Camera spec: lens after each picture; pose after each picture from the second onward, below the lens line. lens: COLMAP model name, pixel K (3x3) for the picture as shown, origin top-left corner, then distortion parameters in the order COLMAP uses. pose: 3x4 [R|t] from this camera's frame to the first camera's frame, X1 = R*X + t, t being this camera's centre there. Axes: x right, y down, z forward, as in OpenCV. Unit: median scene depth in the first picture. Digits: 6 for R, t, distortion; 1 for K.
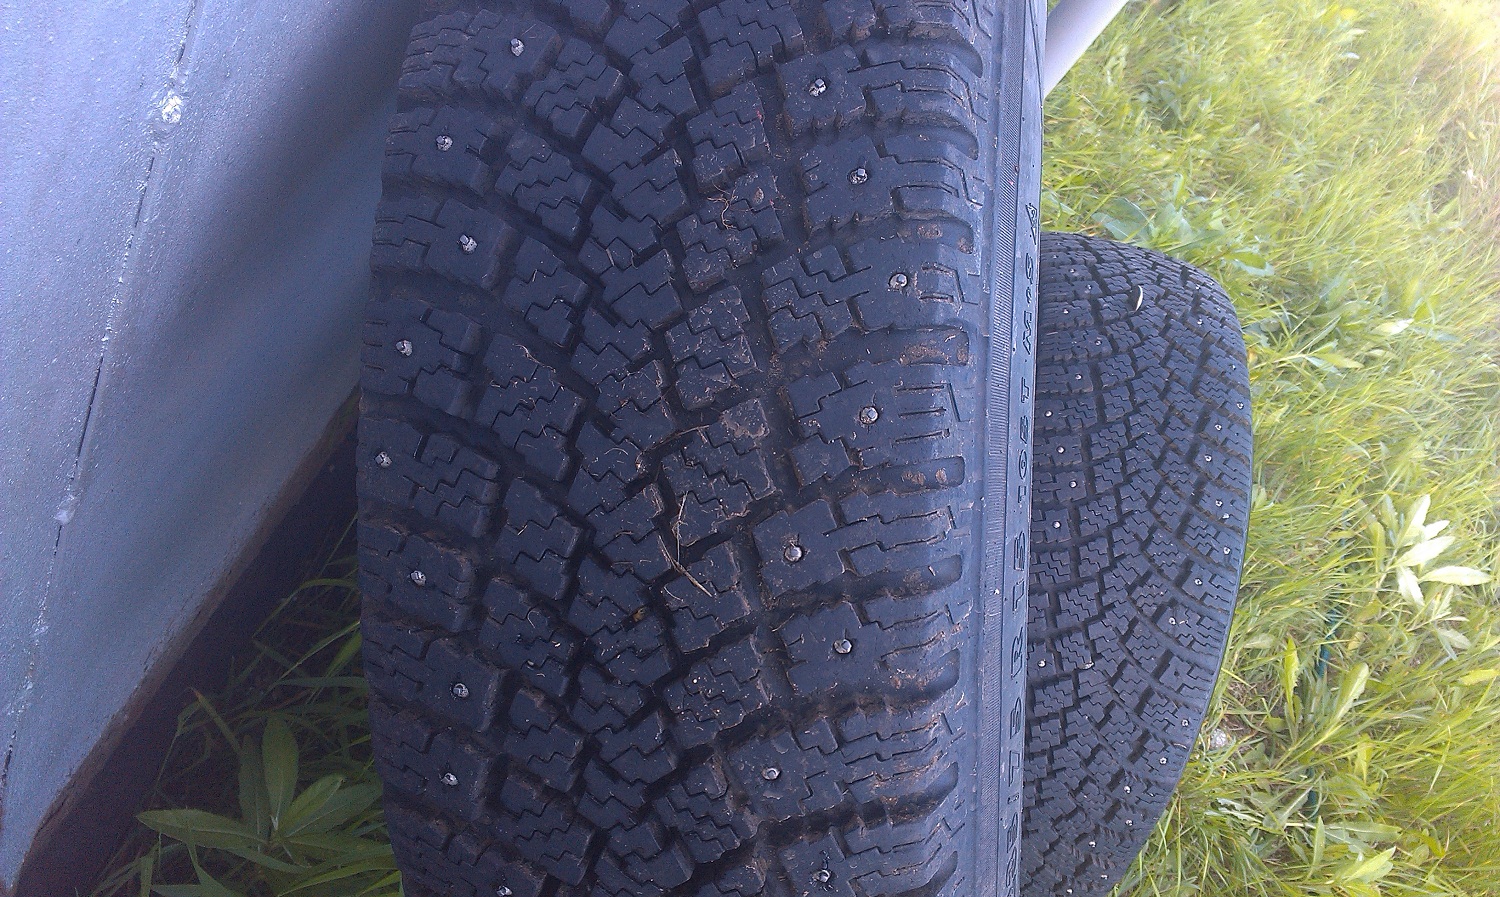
lens RADIAL K [[1208.3, 0, 746.6], [0, 1208.3, 468.8], [0, 0, 1]] dist [0.102079, -0.172802]
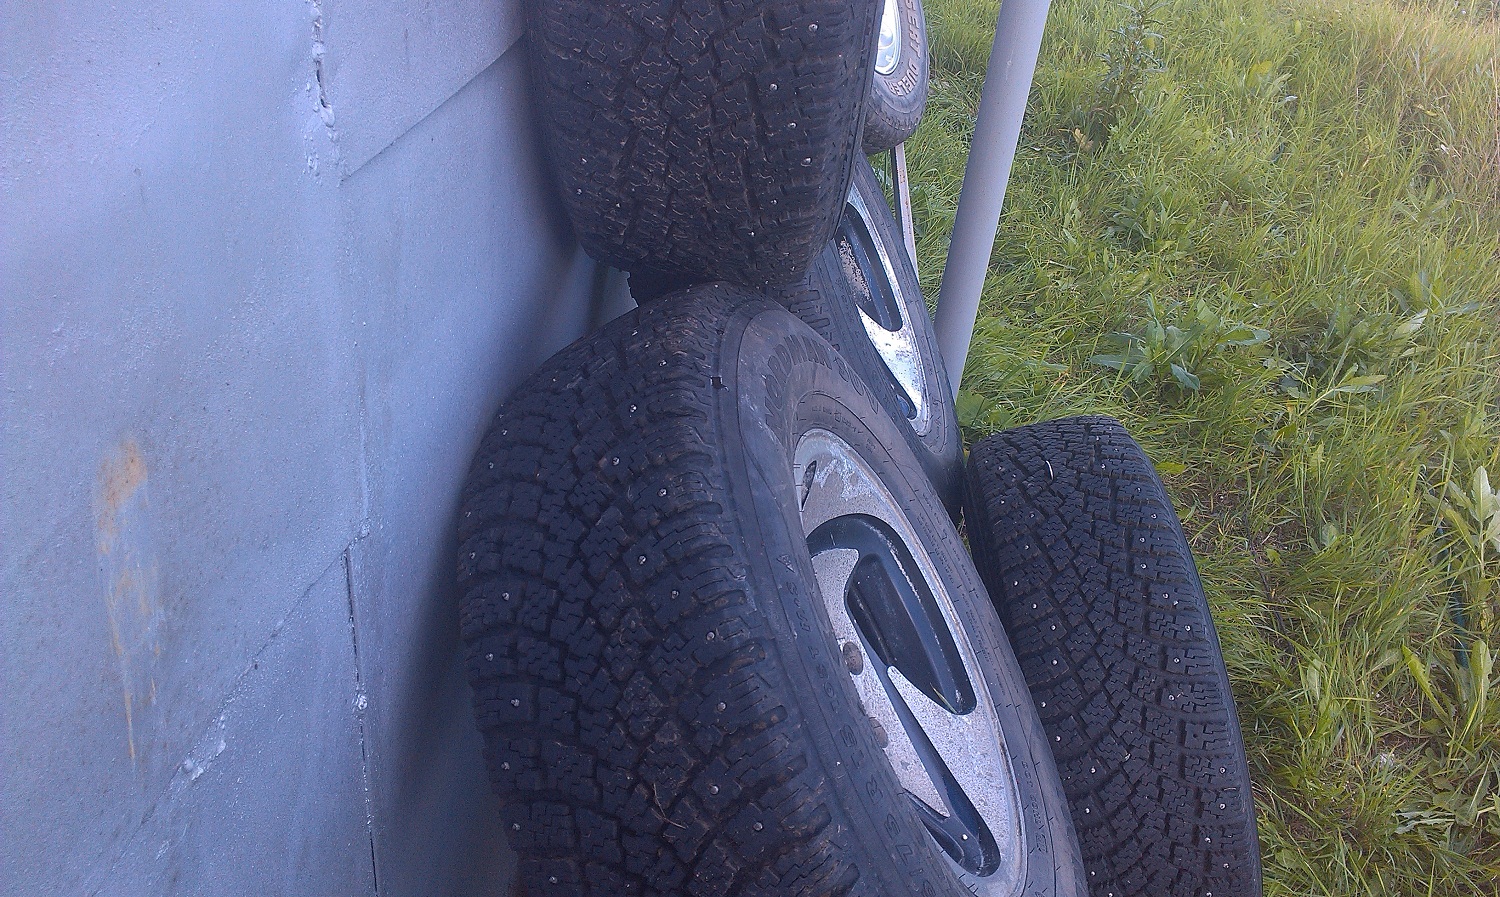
lens RADIAL K [[1208.3, 0, 746.6], [0, 1208.3, 468.8], [0, 0, 1]] dist [0.102079, -0.172802]
pose [[0.901082, -0.421581, -0.101590, 0.419195], [0.392126, 0.892162, -0.224241, 0.057387], [0.185171, 0.162223, 0.969224, -0.801767]]
